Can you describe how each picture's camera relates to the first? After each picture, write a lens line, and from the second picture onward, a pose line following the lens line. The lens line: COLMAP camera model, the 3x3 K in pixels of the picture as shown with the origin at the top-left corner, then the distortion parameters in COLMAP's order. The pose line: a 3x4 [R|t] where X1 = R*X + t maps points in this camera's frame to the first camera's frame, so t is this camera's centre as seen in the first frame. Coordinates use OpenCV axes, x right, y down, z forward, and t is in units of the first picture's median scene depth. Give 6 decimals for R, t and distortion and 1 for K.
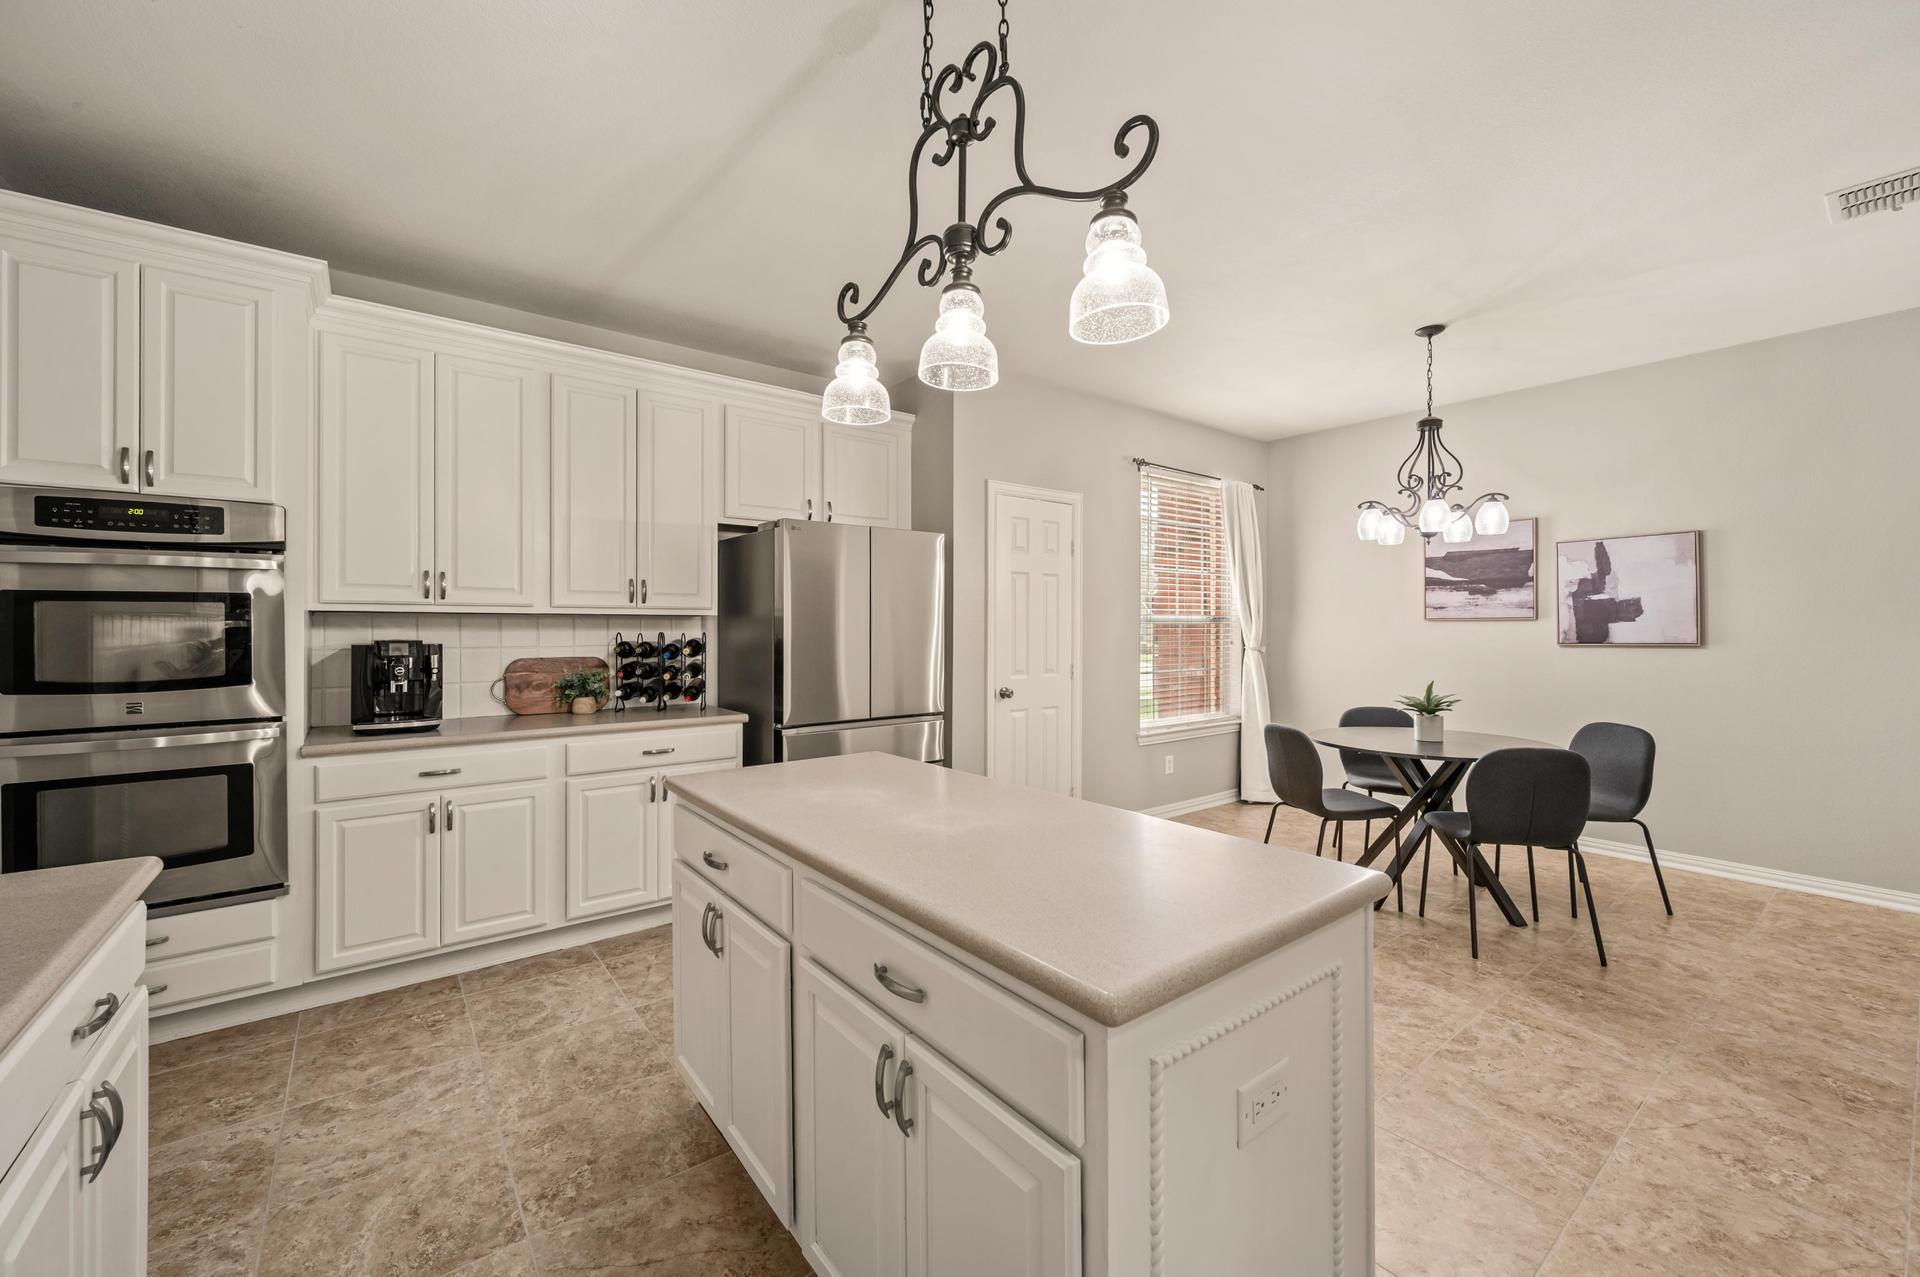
lens RADIAL K [[759.1, 0, 968.3], [0, 759.1, 627.4], [0, 0, 1]] dist [-0.001919, 0.000377]
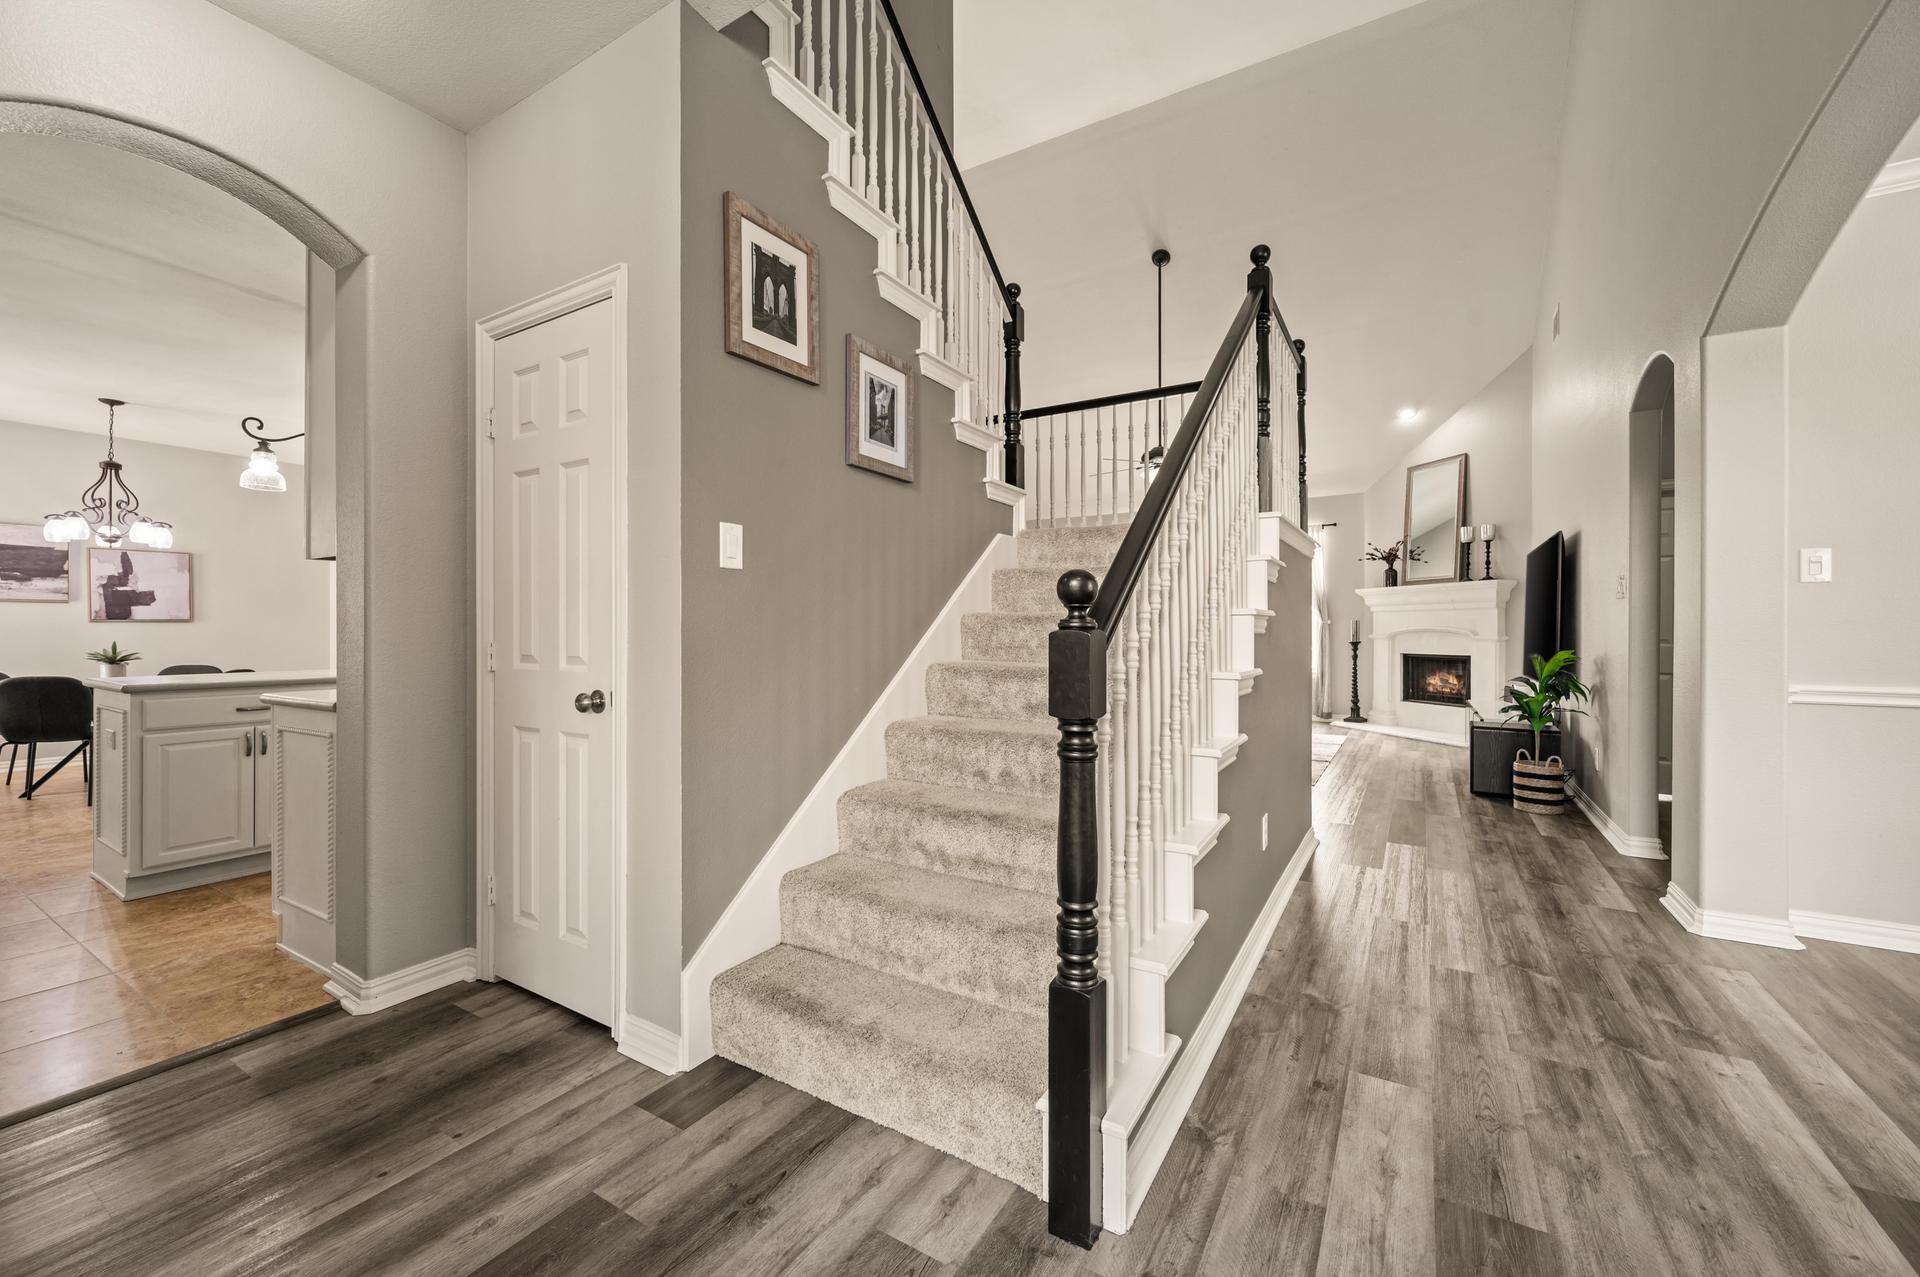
lens RADIAL K [[759.1, 0, 969.2], [0, 759.1, 631.0], [0, 0, 1]] dist [-0.001919, 0.000377]
pose [[-0.366285, 0.003802, 0.930495, -1.256701], [-0.006063, 0.999961, -0.006472, 0.045994], [-0.930483, -0.008012, -0.366247, -0.006600]]
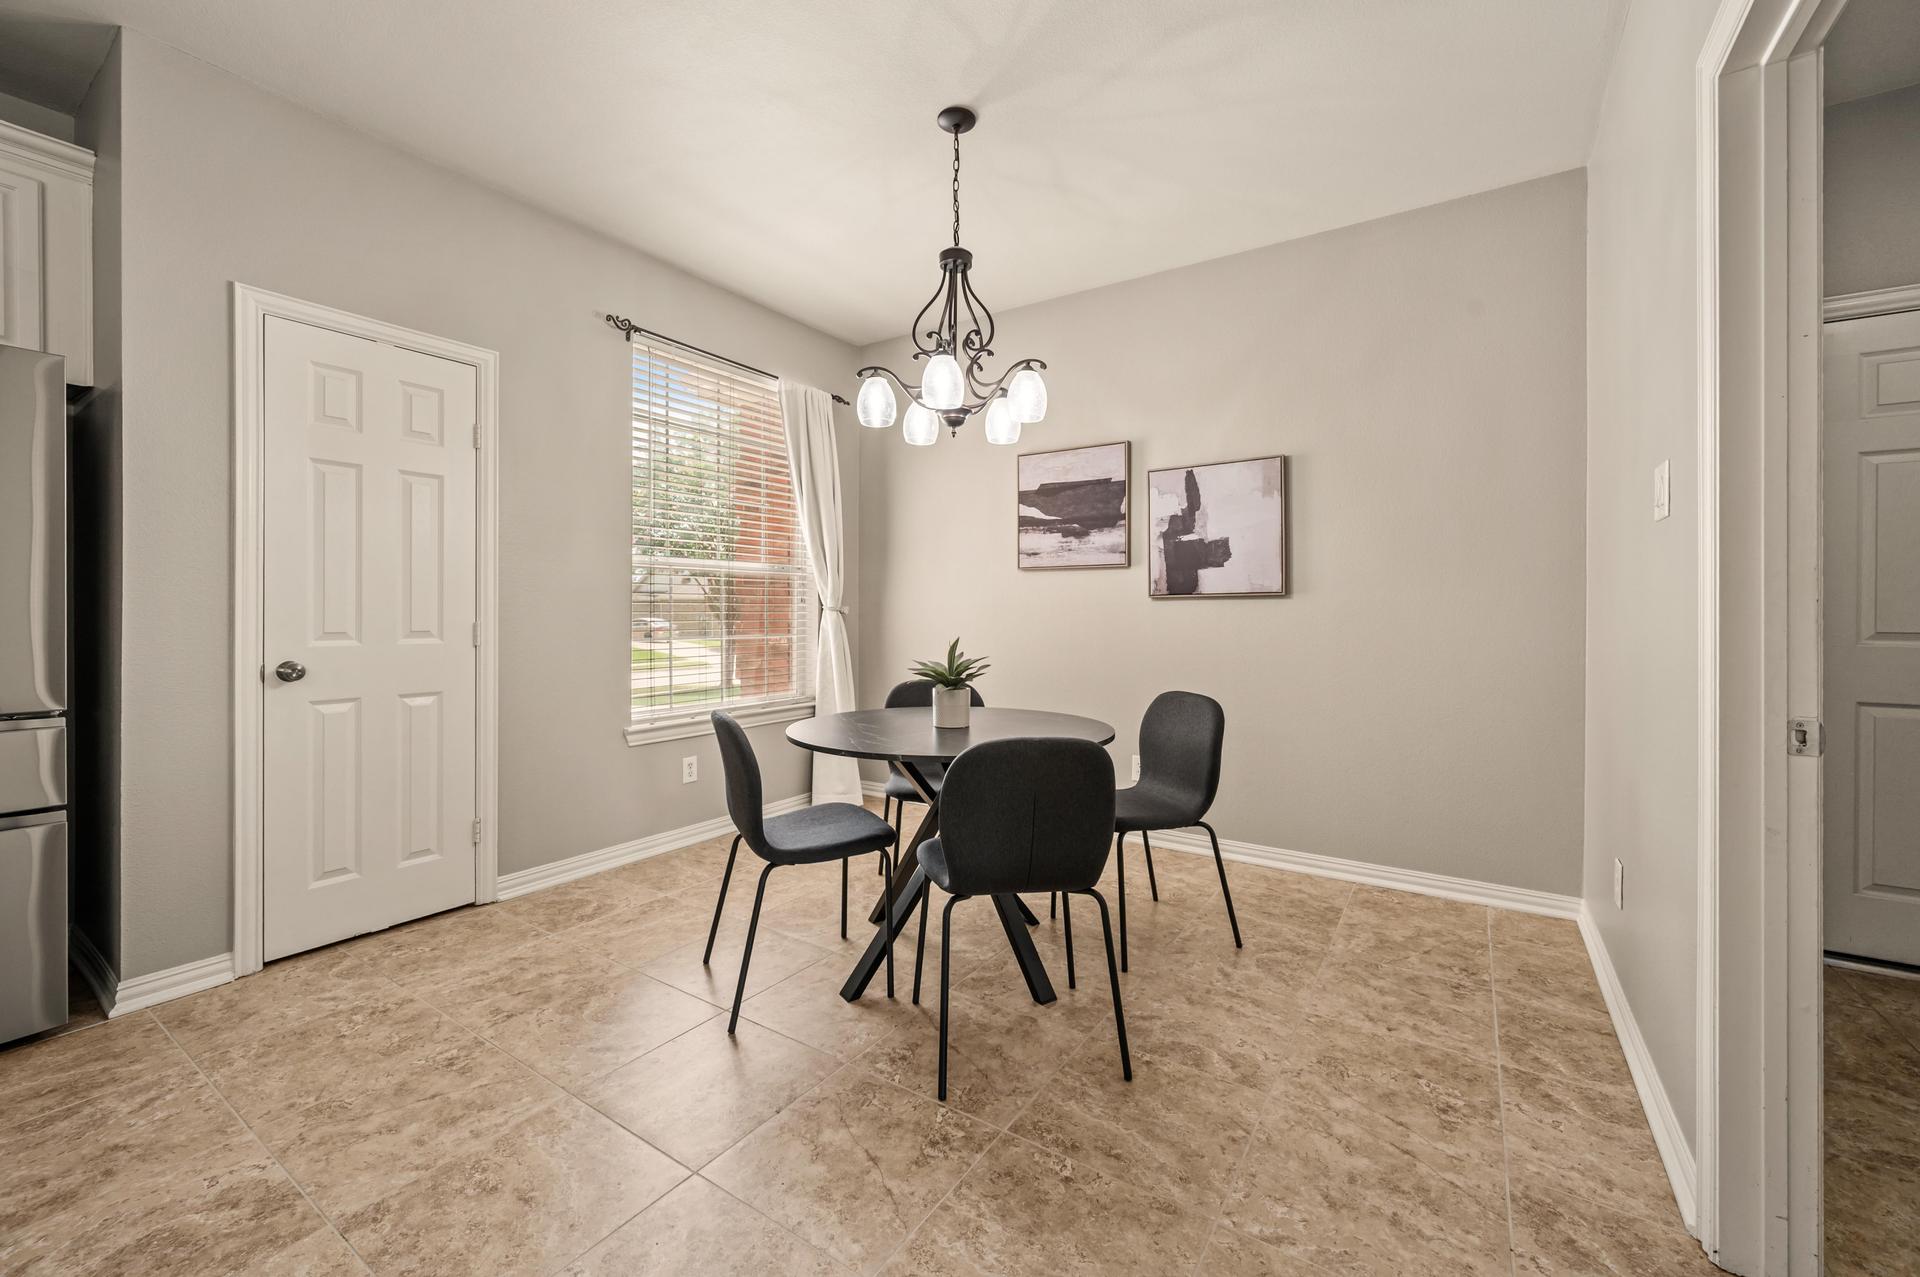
lens RADIAL K [[759.1, 0, 971.5], [0, 759.1, 613.3], [0, 0, 1]] dist [-0.001919, 0.000377]
pose [[0.945582, 0.003058, 0.325369, 0.370673], [-0.004234, 0.999987, 0.002907, 0.042719], [-0.325356, -0.004126, 0.945583, 0.326562]]
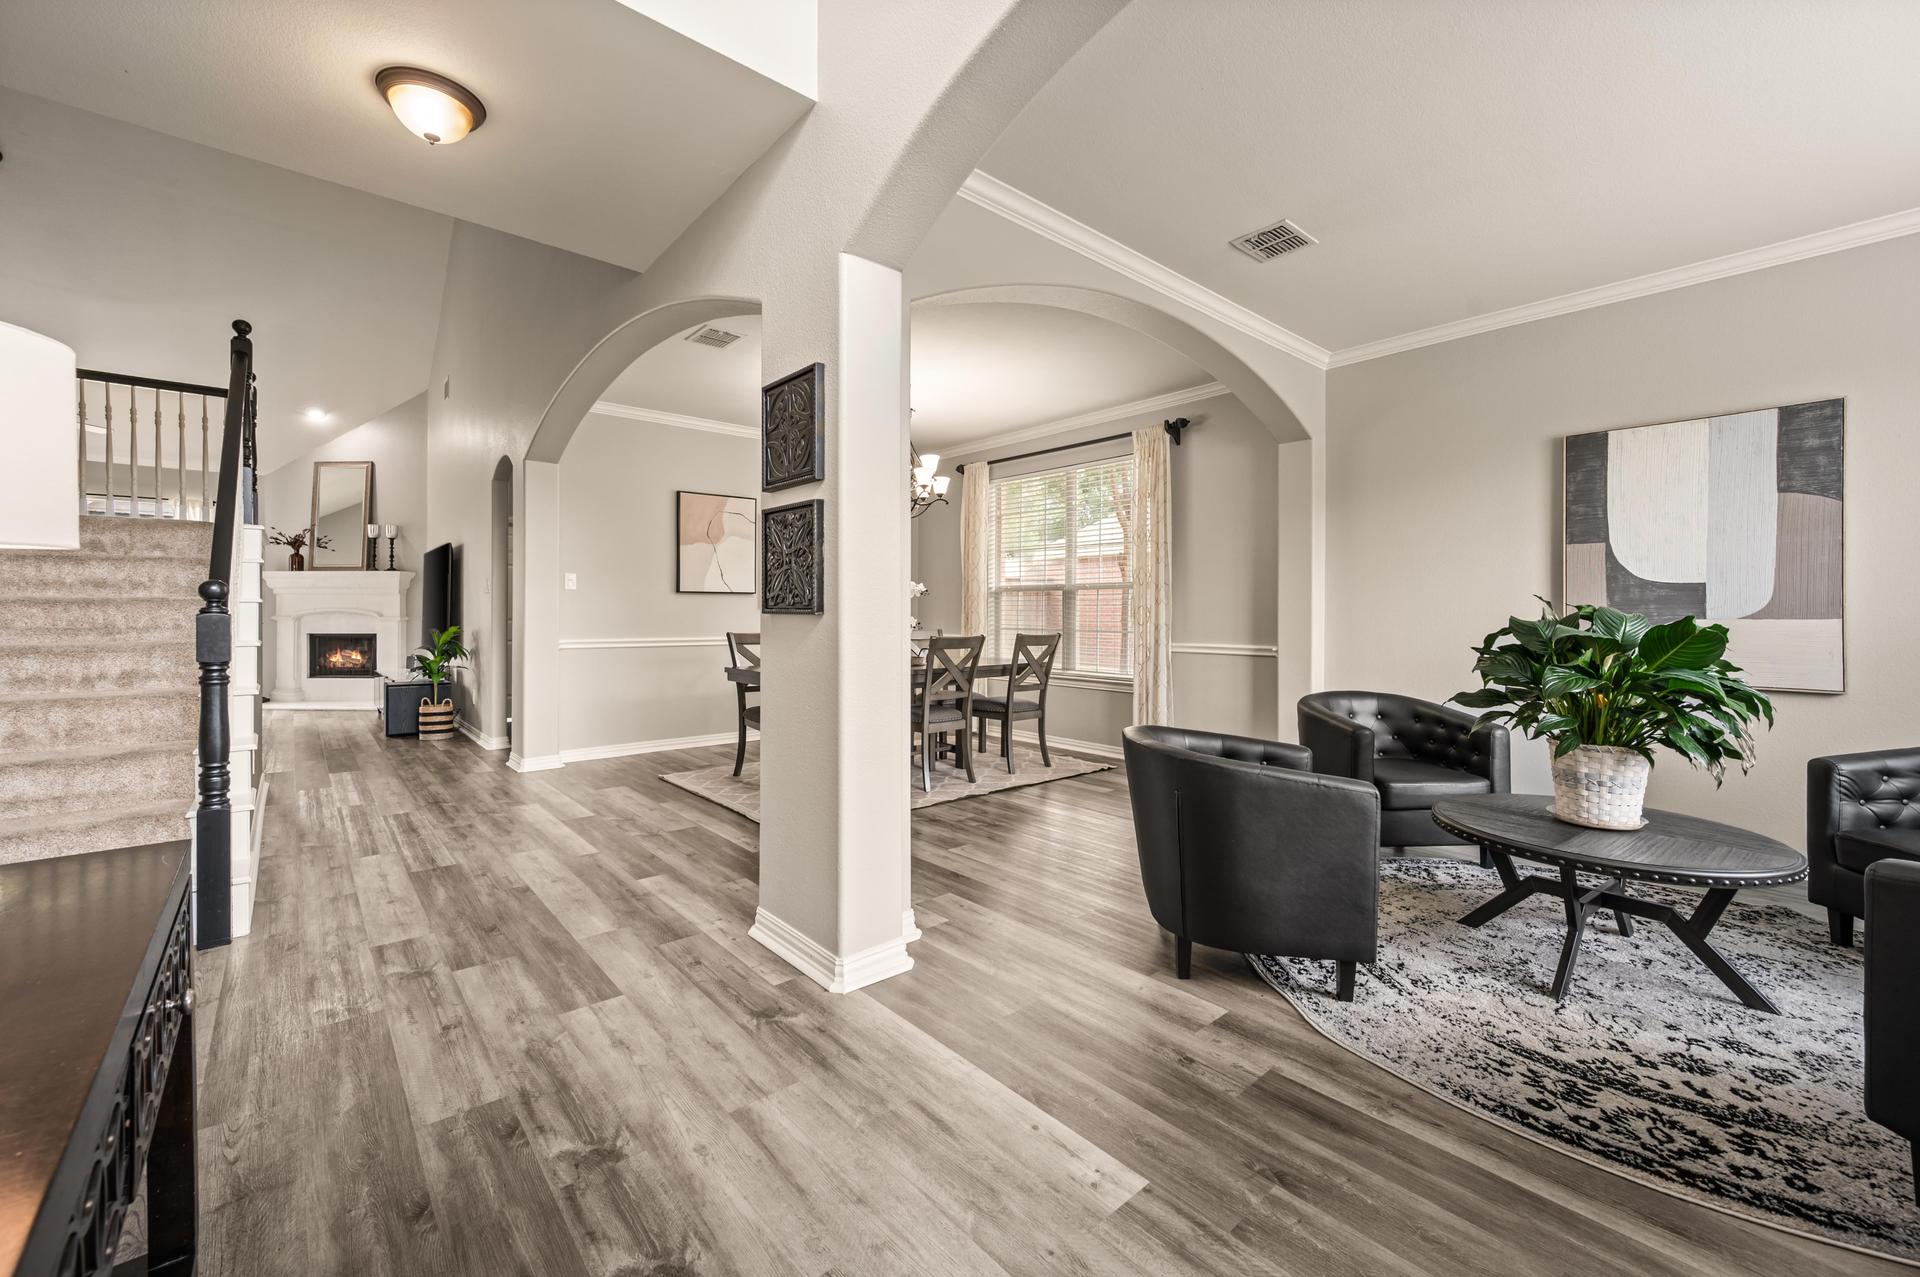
lens RADIAL K [[759.1, 0, 948.8], [0, 759.1, 611.4], [0, 0, 1]] dist [-0.001919, 0.000377]
pose [[-0.998408, 0.004249, -0.056236, -1.552096], [0.004718, 0.999955, -0.008217, 0.049630], [0.056199, -0.008469, -0.998384, 0.533611]]
